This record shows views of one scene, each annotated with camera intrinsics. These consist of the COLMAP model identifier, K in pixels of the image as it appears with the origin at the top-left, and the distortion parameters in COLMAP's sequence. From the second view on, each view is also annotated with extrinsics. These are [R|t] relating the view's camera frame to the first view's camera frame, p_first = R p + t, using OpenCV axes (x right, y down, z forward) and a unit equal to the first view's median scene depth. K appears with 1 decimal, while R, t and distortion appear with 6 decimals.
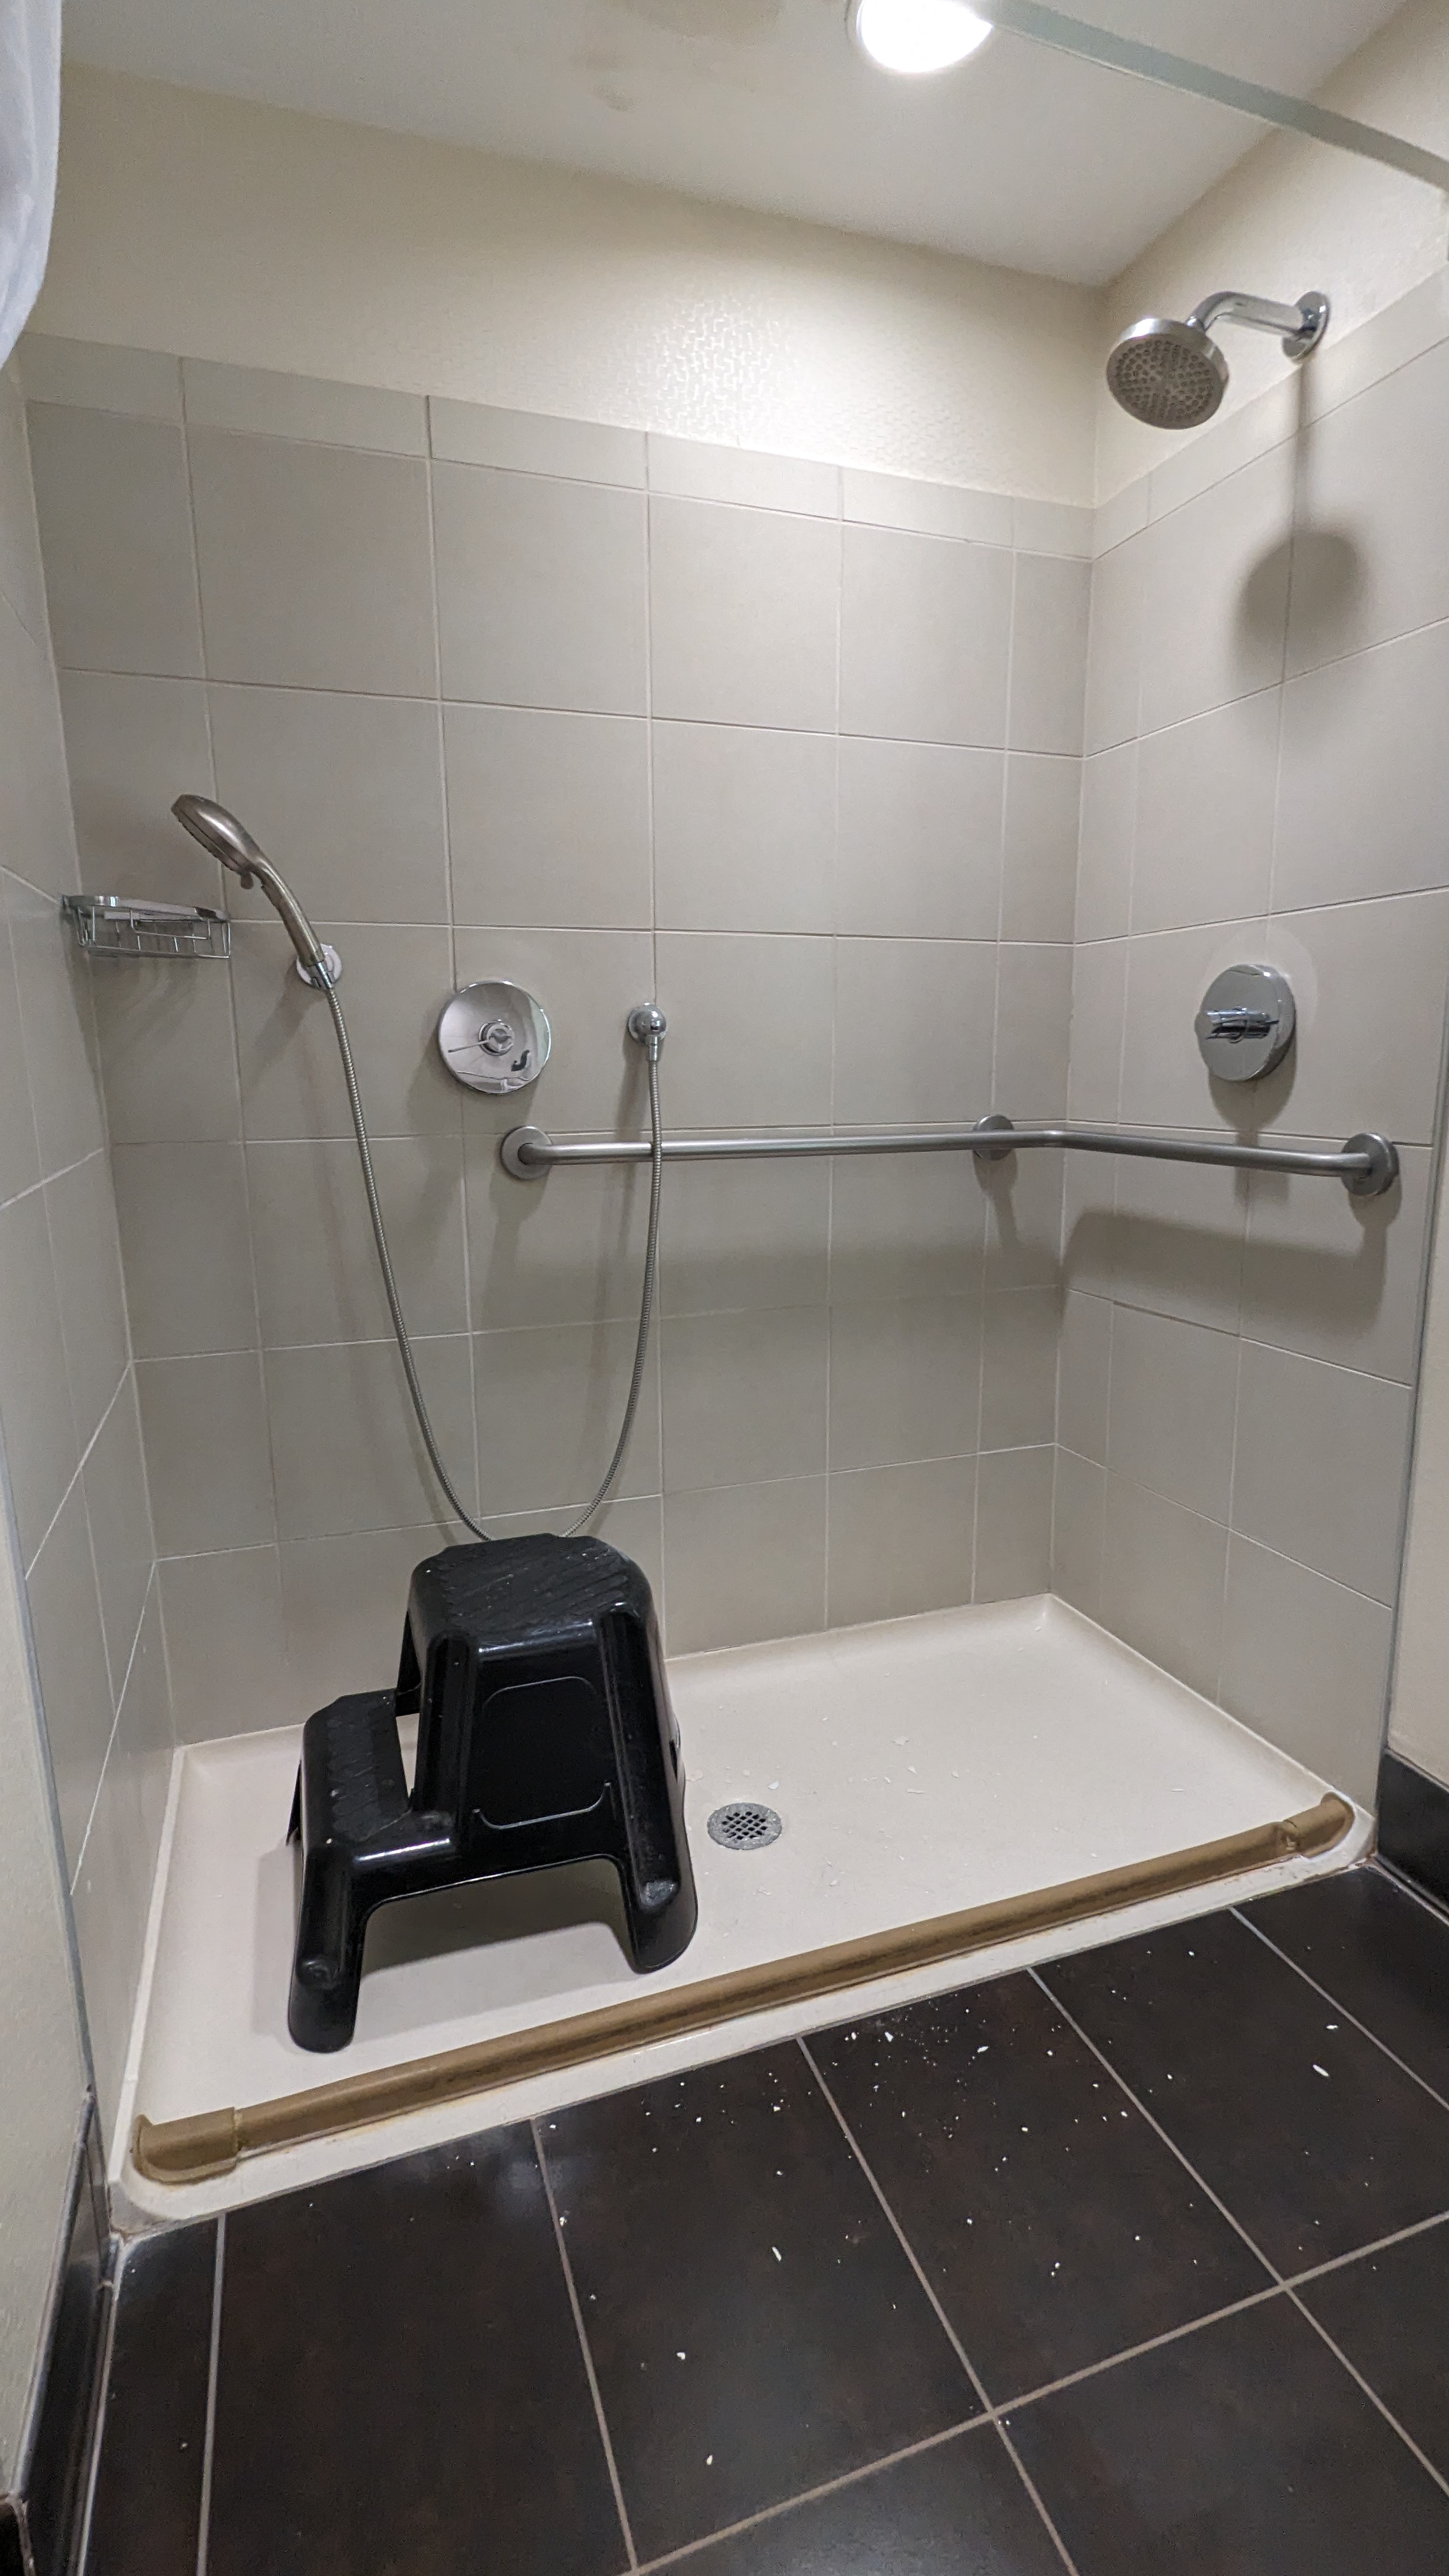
lens RADIAL K [[1229.8, 0, 724.5], [0, 1229.8, 1288.0], [0, 0, 1]] dist [0.012448, 0.000112]
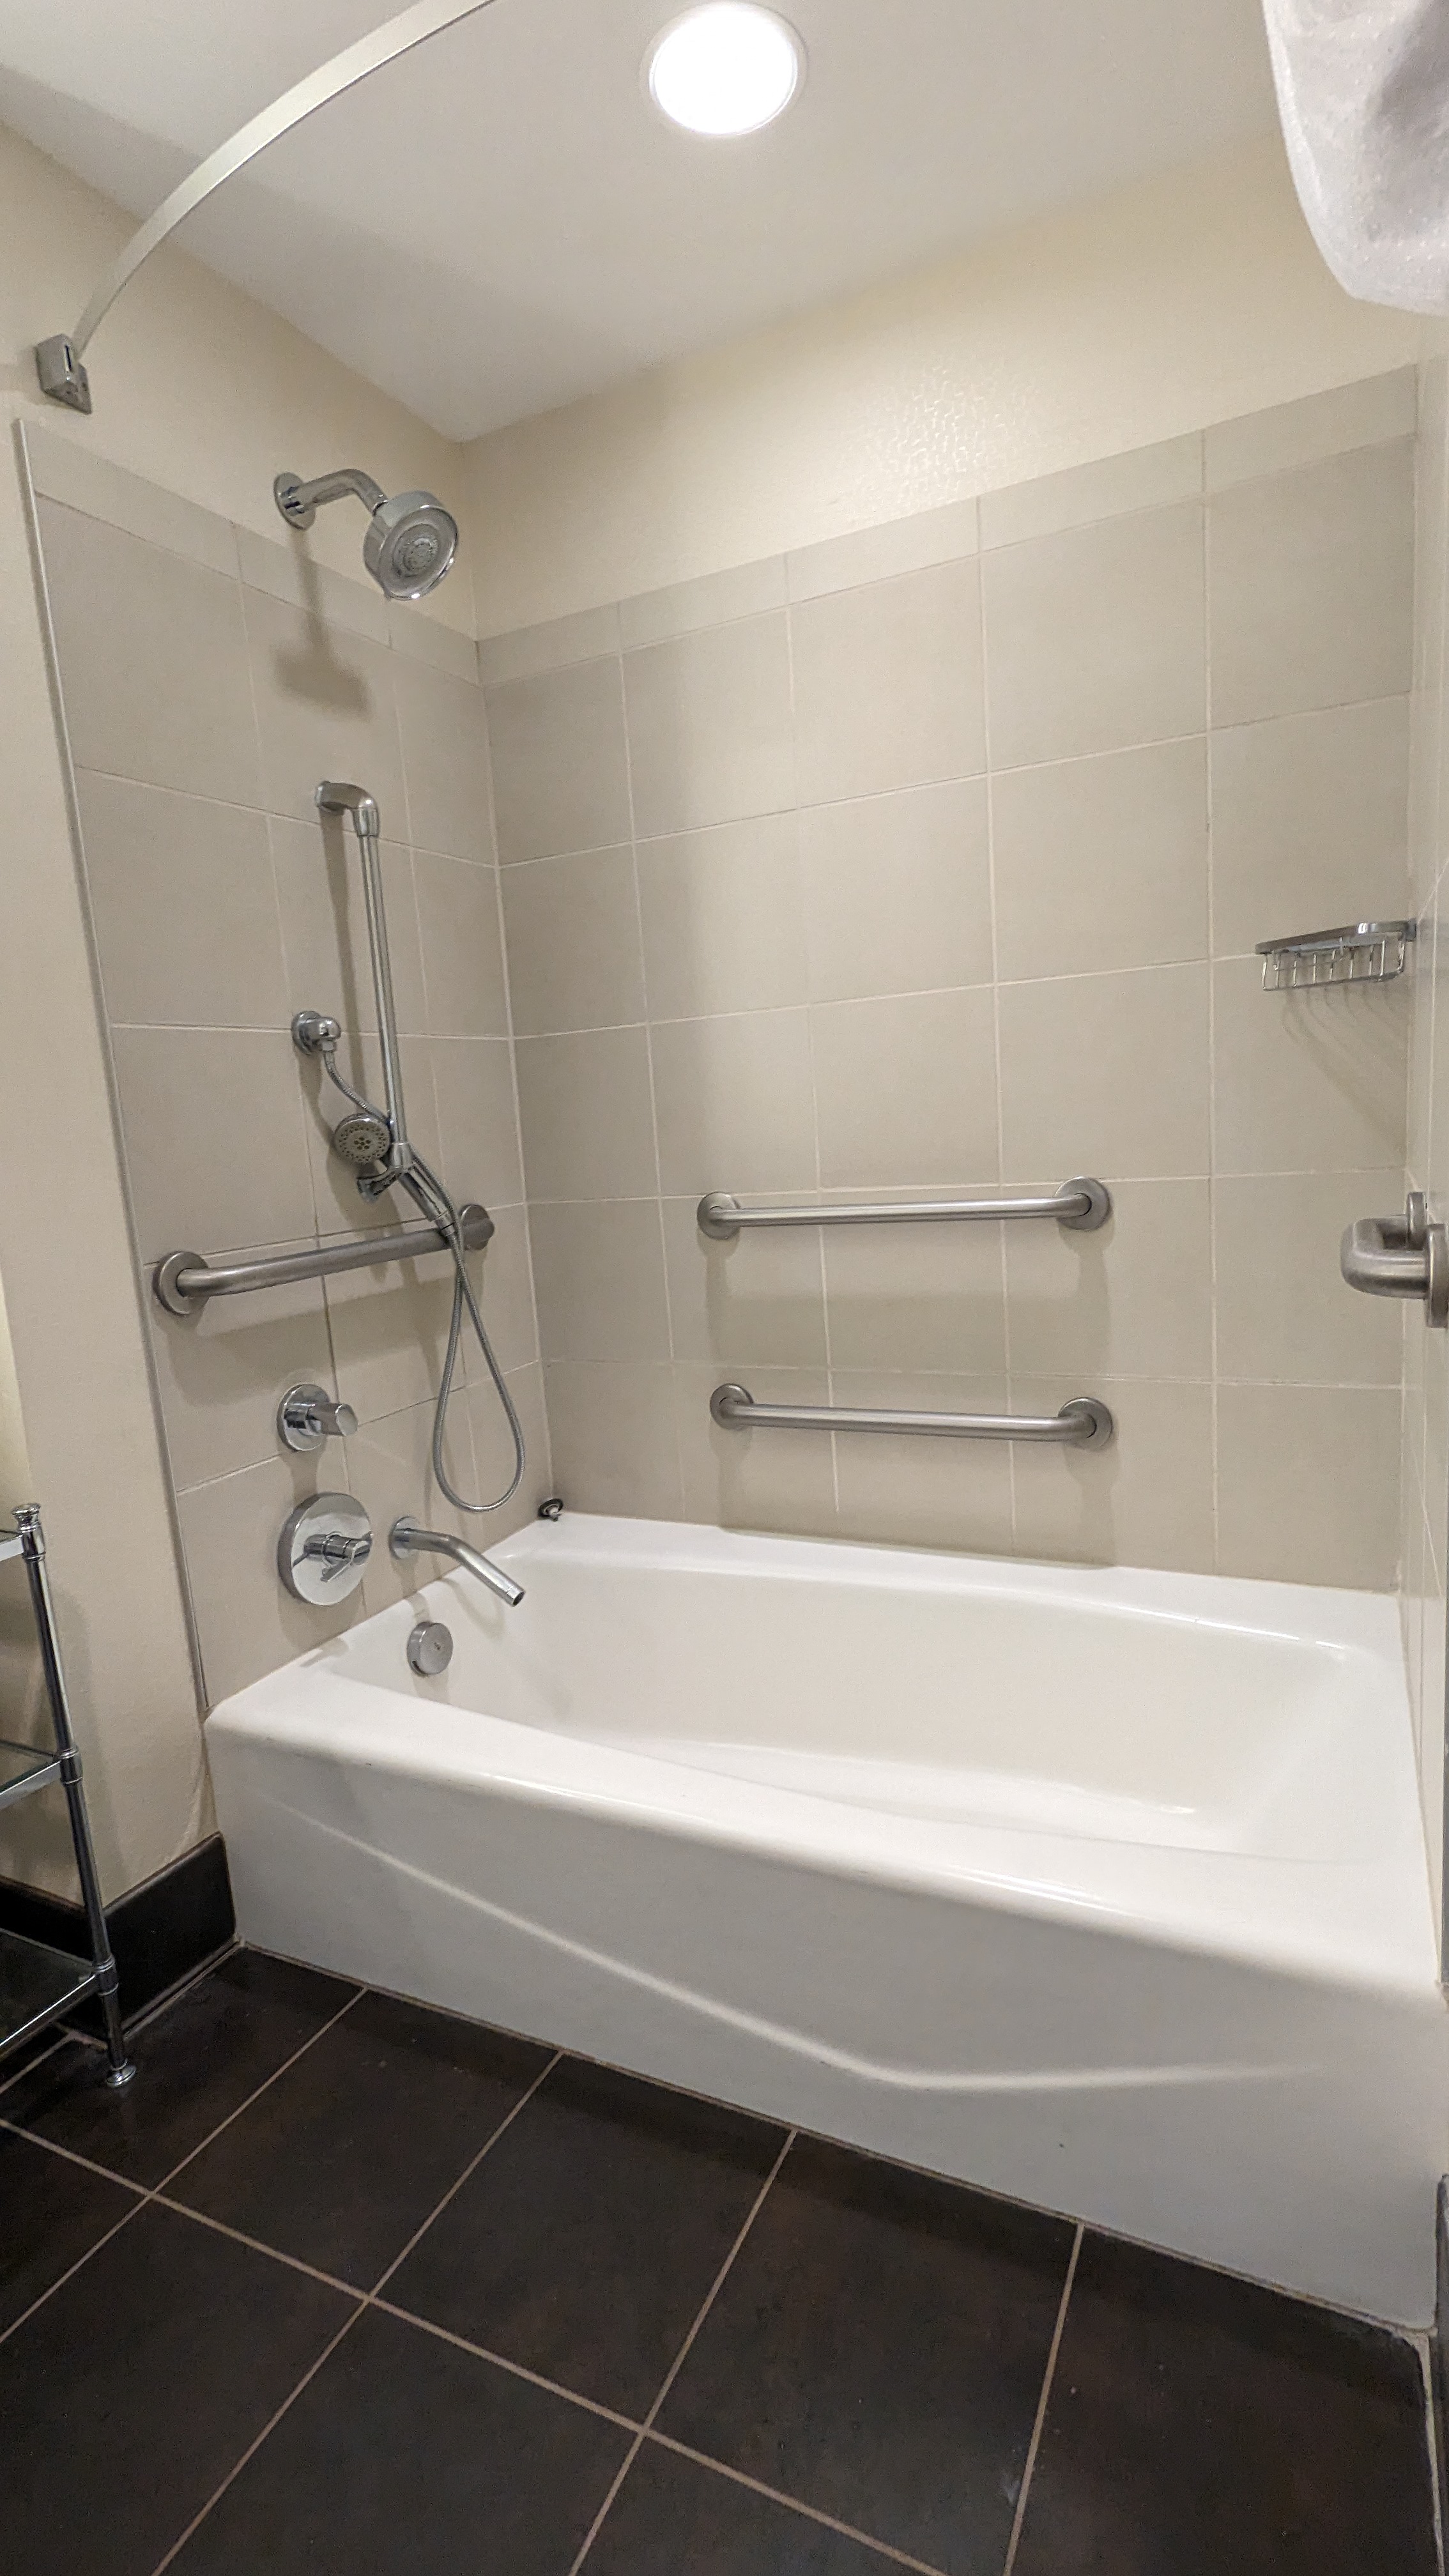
lens RADIAL K [[1211.5, 0, 724.5], [0, 1211.5, 1288.0], [0, 0, 1]] dist [0.001942, 0.000290]
pose [[0.692800, 0.054726, -0.719051, 0.686583], [-0.067556, 0.997657, 0.010841, -0.059484], [0.717959, 0.041065, 0.694873, 0.254516]]
